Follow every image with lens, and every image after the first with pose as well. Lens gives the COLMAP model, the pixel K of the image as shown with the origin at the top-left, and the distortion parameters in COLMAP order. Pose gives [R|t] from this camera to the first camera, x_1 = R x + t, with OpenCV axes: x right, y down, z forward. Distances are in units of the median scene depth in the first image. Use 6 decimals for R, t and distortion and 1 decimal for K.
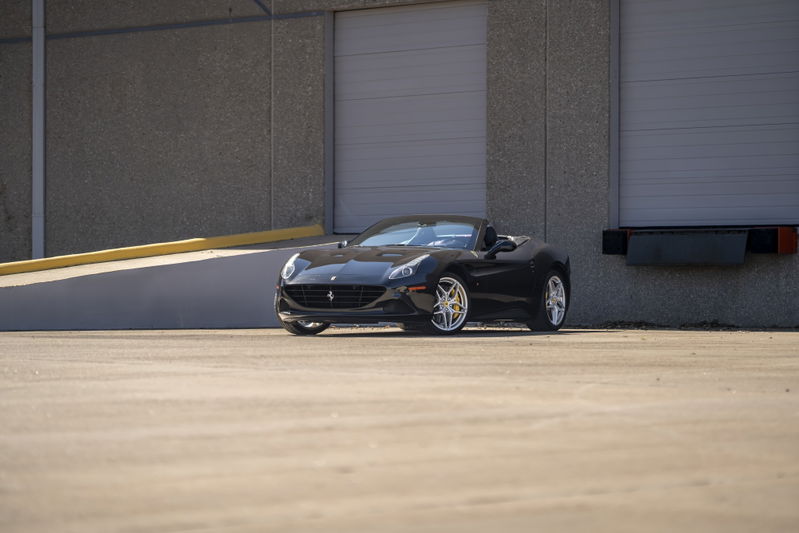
lens RADIAL K [[2937.8, 0, 438.1], [0, 2937.8, 321.7], [0, 0, 1]] dist [0.240409, 0.000000]
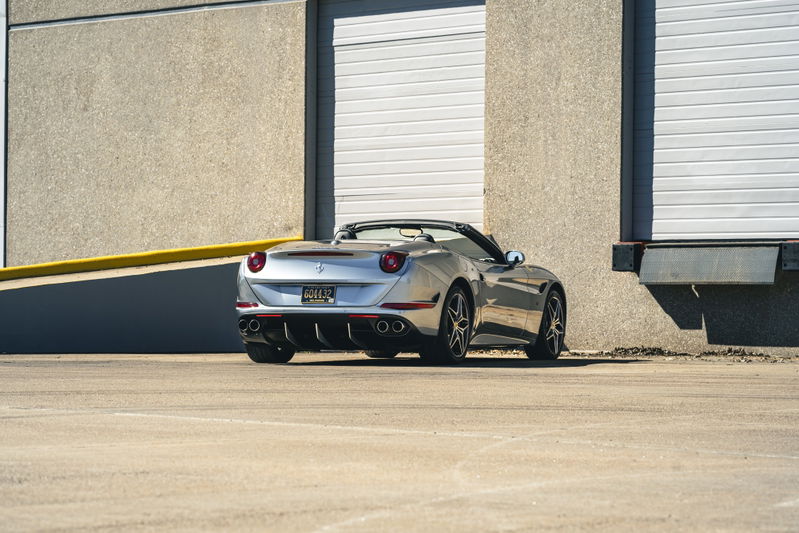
lens RADIAL K [[2937.8, 0, 372.8], [0, 2937.8, 266.2], [0, 0, 1]] dist [0.240409, 0.000000]
pose [[0.998805, 0.006207, -0.048479, 0.024781], [-0.007455, 0.999645, -0.025593, -0.001478], [0.048302, 0.025923, 0.998496, 0.116971]]
